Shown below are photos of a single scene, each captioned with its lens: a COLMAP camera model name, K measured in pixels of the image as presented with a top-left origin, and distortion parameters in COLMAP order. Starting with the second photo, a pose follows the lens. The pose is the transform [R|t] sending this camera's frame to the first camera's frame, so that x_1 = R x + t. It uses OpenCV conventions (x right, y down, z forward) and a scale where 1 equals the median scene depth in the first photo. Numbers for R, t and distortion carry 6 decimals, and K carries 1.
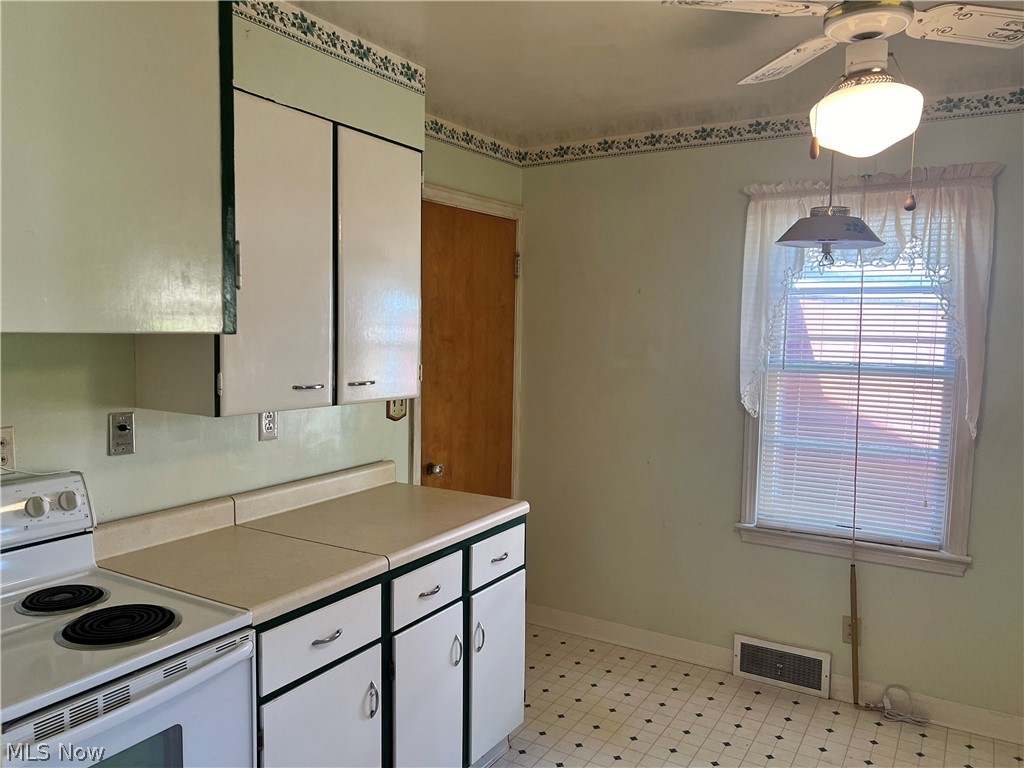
lens RADIAL K [[767.3, 0, 507.6], [0, 767.3, 387.4], [0, 0, 1]] dist [0.022130, -0.032938]
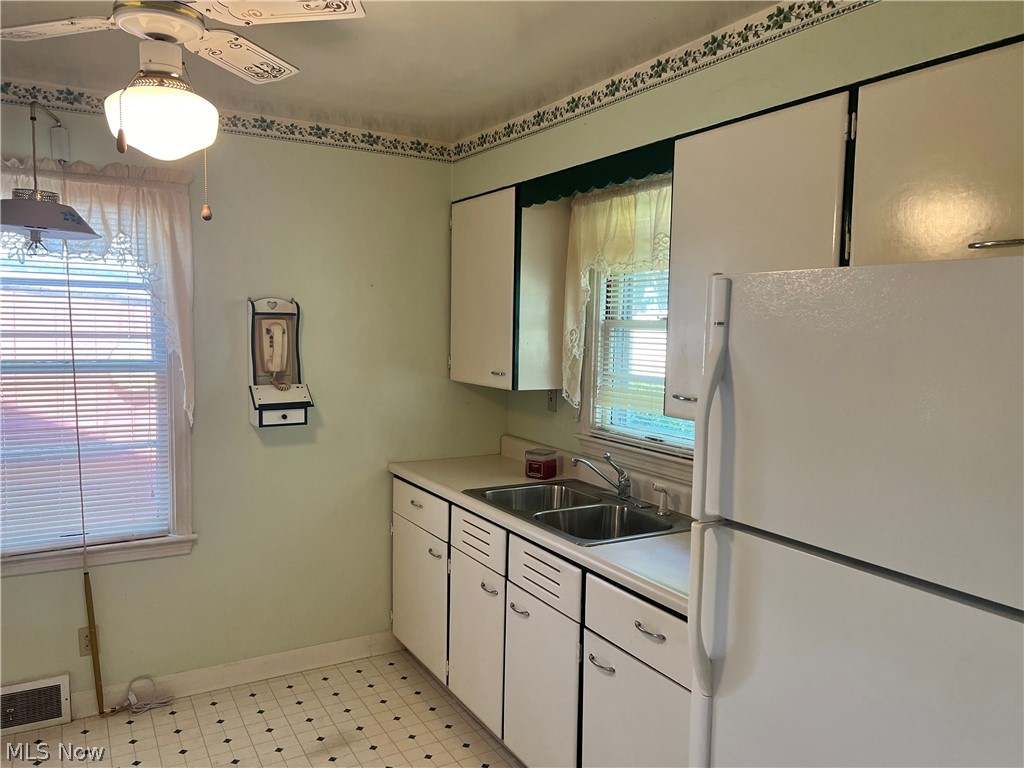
lens RADIAL K [[767.3, 0, 514.9], [0, 767.3, 391.7], [0, 0, 1]] dist [0.022130, -0.032938]
pose [[0.464427, -0.076718, 0.882282, -0.133559], [0.064579, 0.996522, 0.052658, -0.008360], [-0.883254, 0.032521, 0.467766, 0.082988]]
